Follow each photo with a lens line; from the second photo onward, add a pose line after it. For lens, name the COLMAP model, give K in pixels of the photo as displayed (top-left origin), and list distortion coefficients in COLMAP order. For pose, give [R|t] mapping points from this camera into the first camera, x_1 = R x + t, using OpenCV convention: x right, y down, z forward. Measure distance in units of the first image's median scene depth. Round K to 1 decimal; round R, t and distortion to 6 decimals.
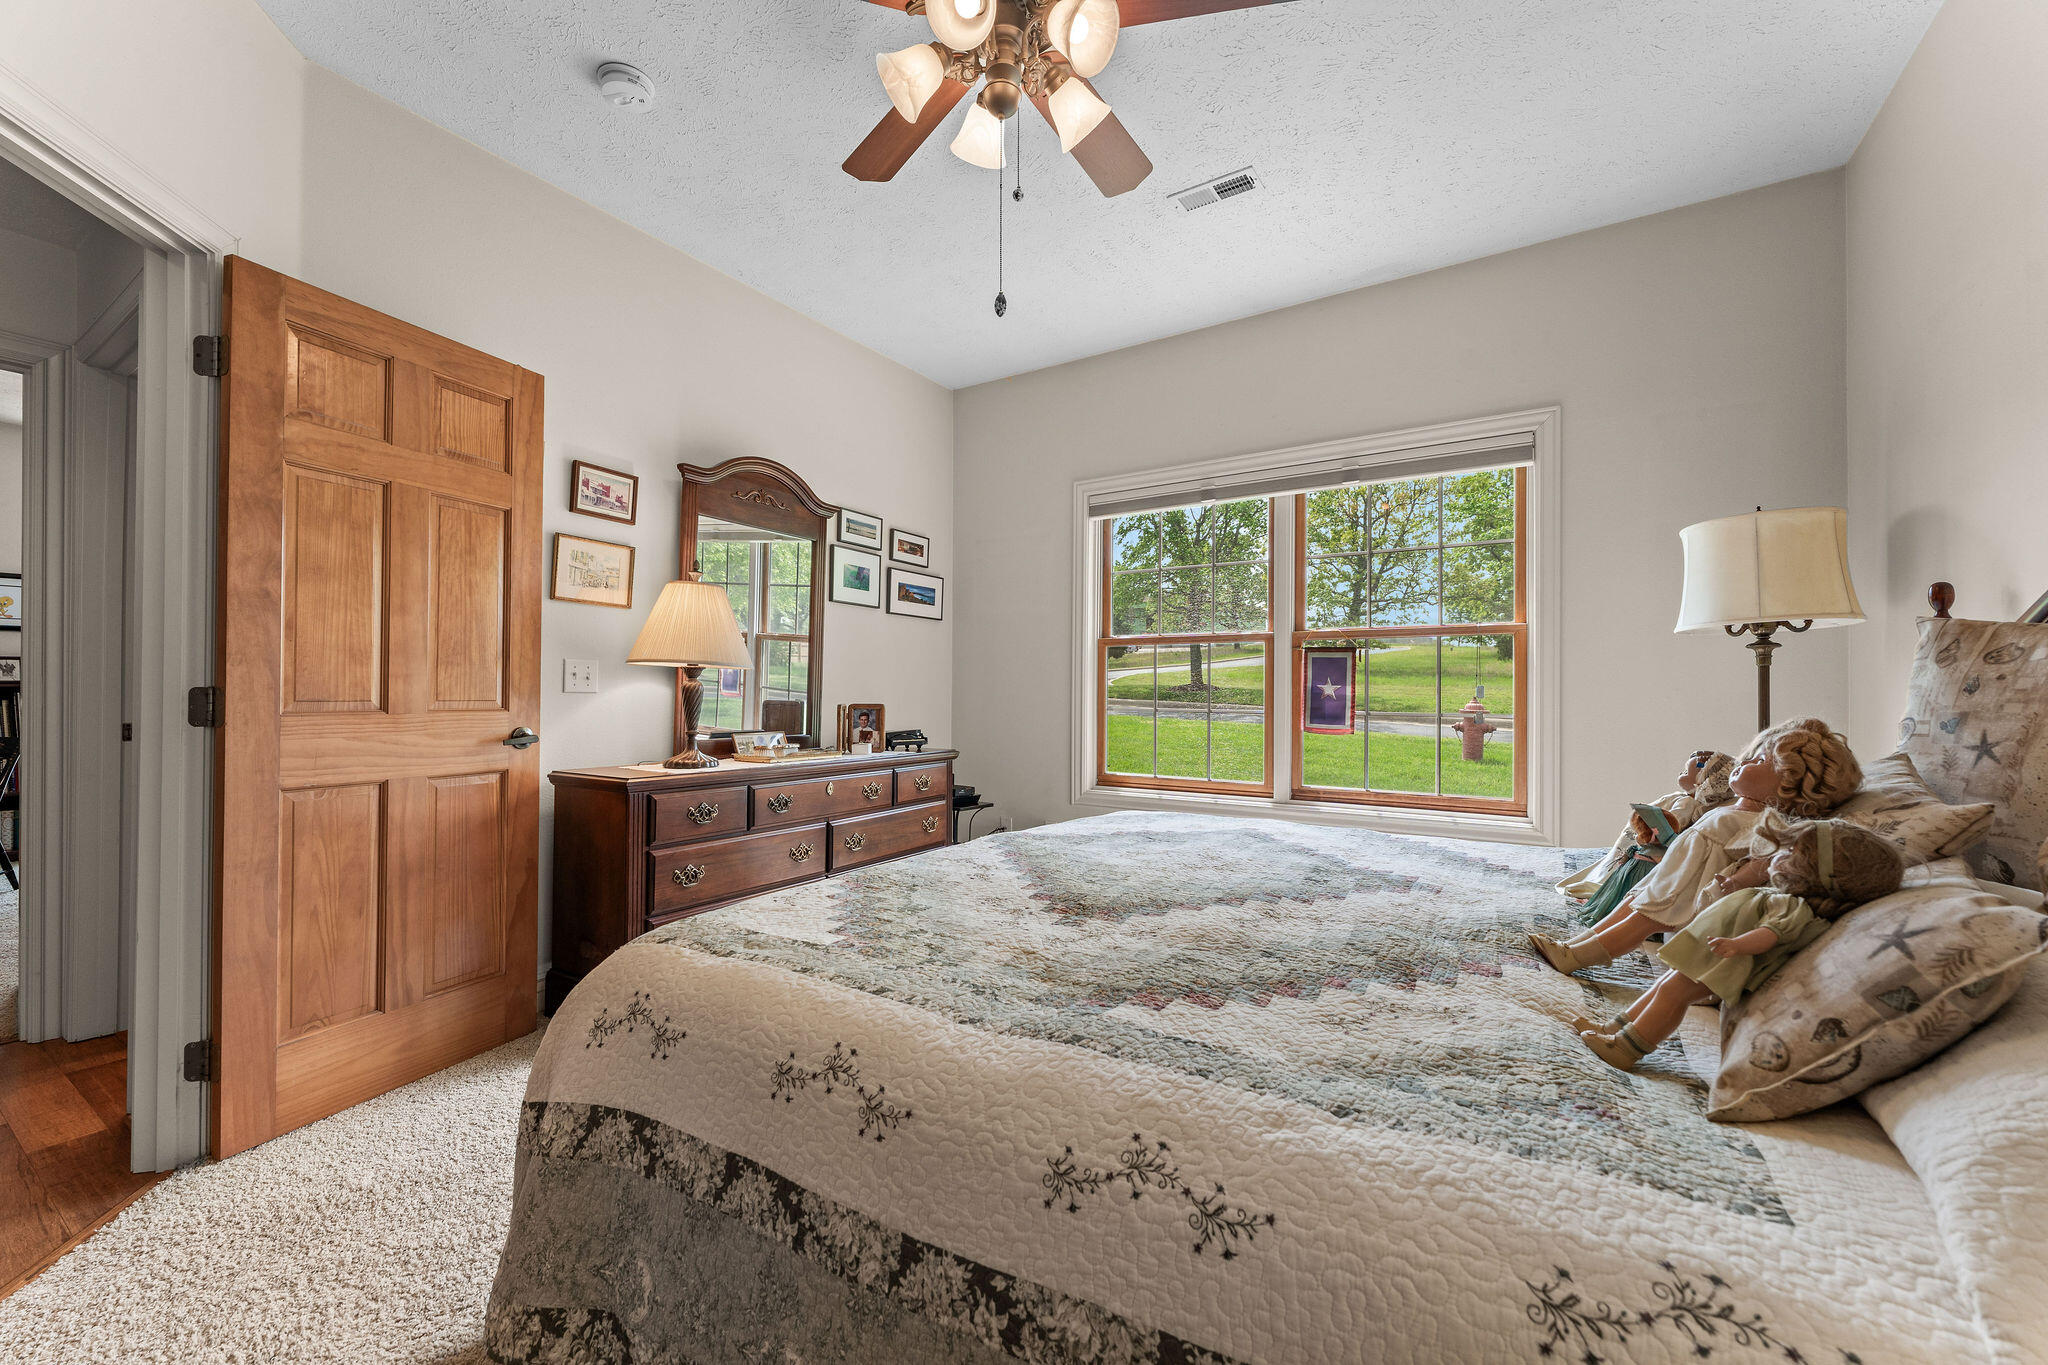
lens RADIAL K [[811.9, 0, 1015.3], [0, 811.9, 690.6], [0, 0, 1]] dist [-0.000730, -0.000230]
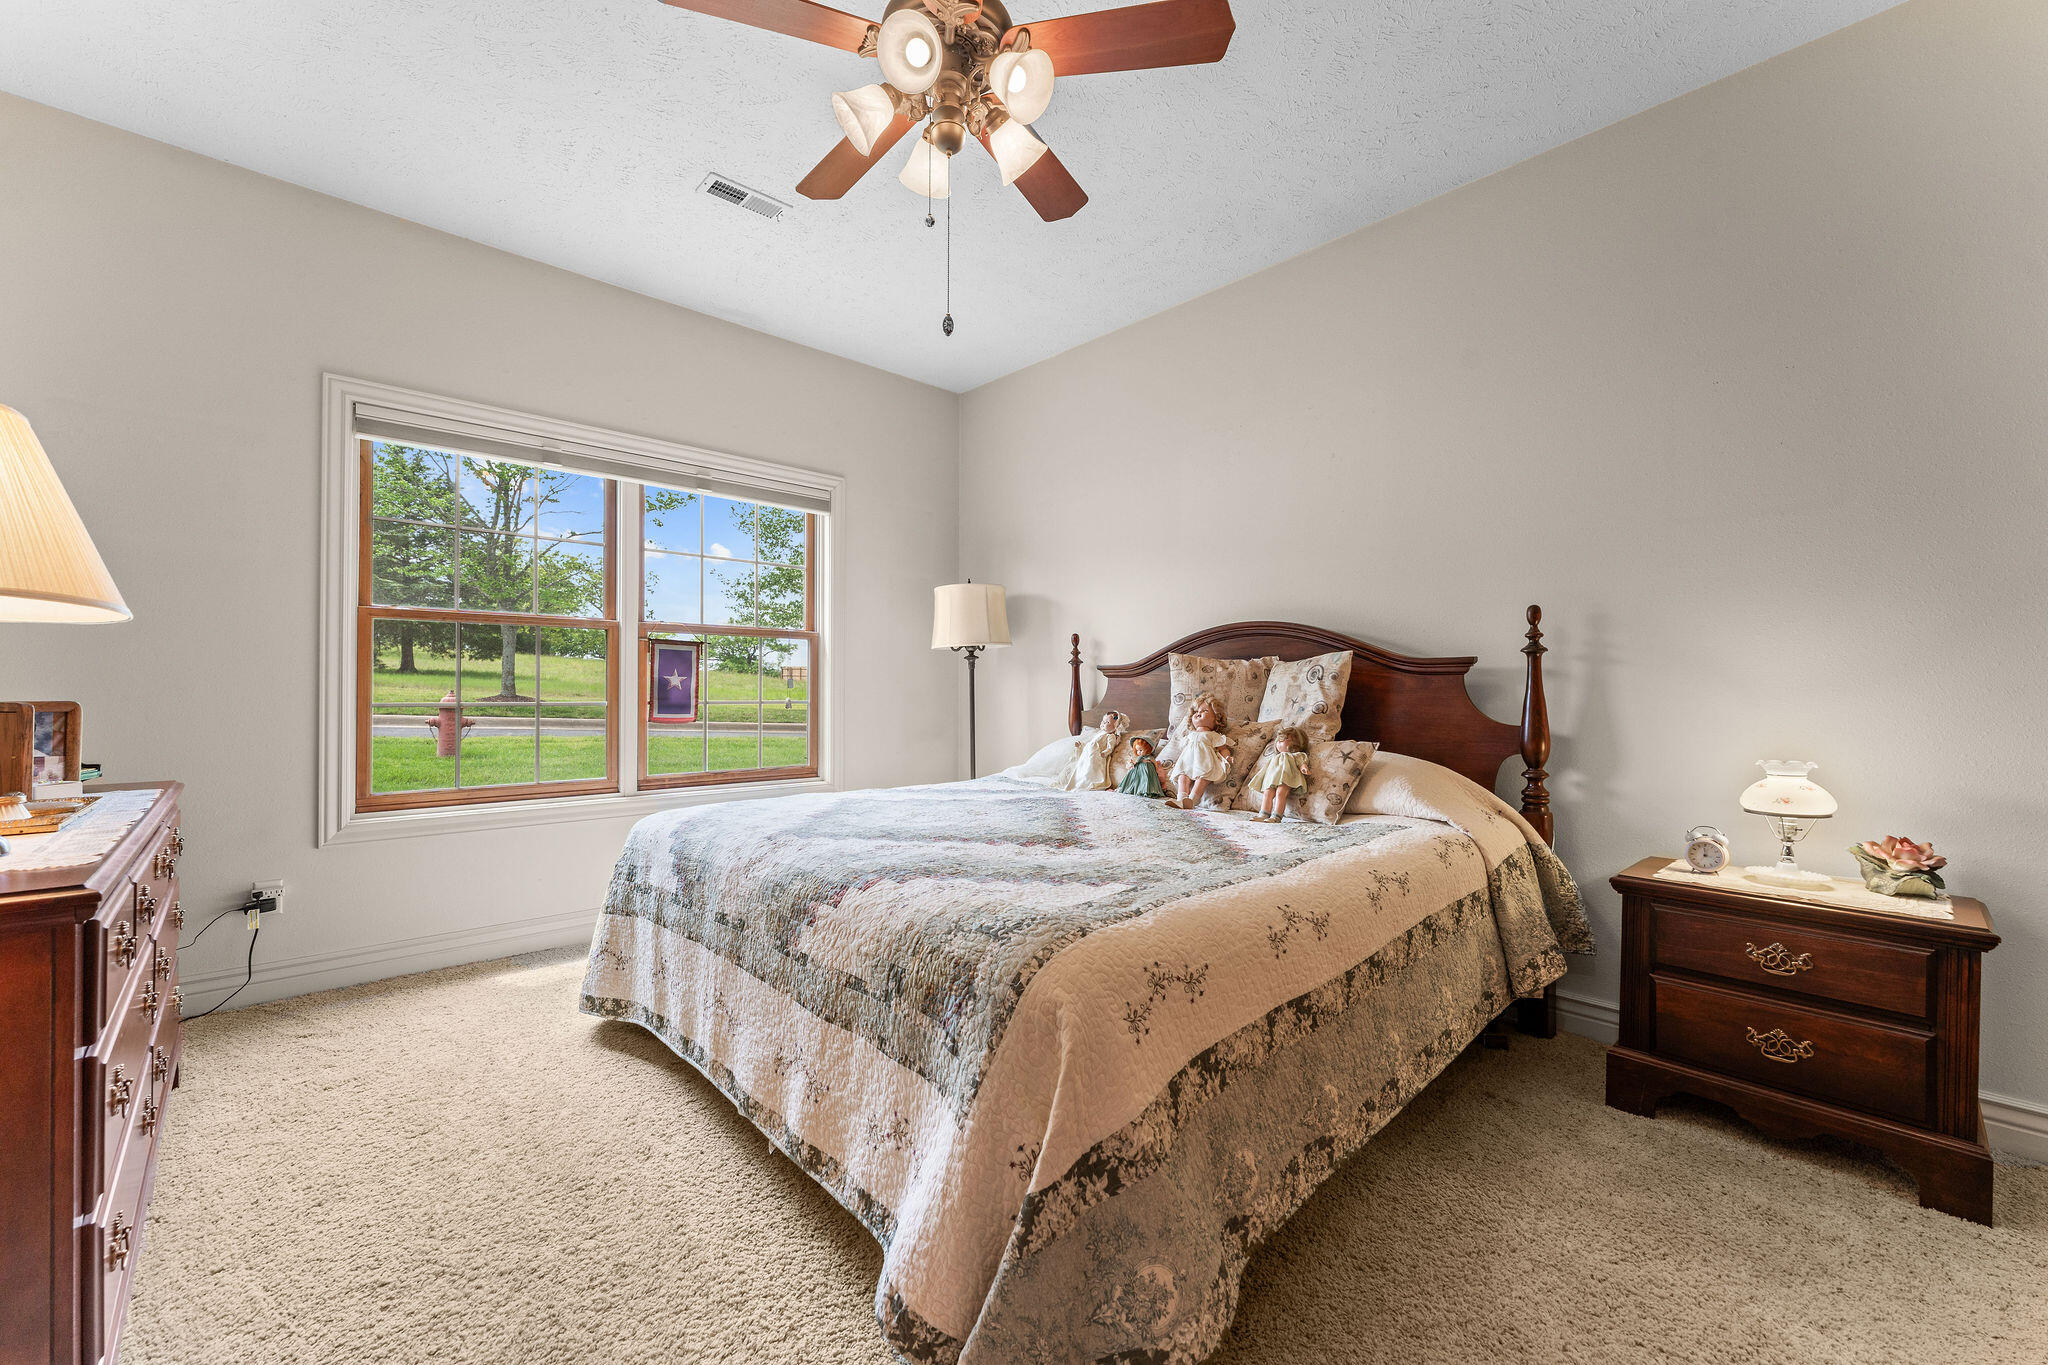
lens RADIAL K [[815.9, 0, 1024.0], [0, 815.9, 682.5], [0, 0, 1]] dist [0.000759, 0.000001]
pose [[0.241295, 0.007231, 0.970425, -1.053943], [-0.004005, 0.999971, -0.006455, 0.012323], [-0.970444, -0.002329, 0.241317, 0.628407]]
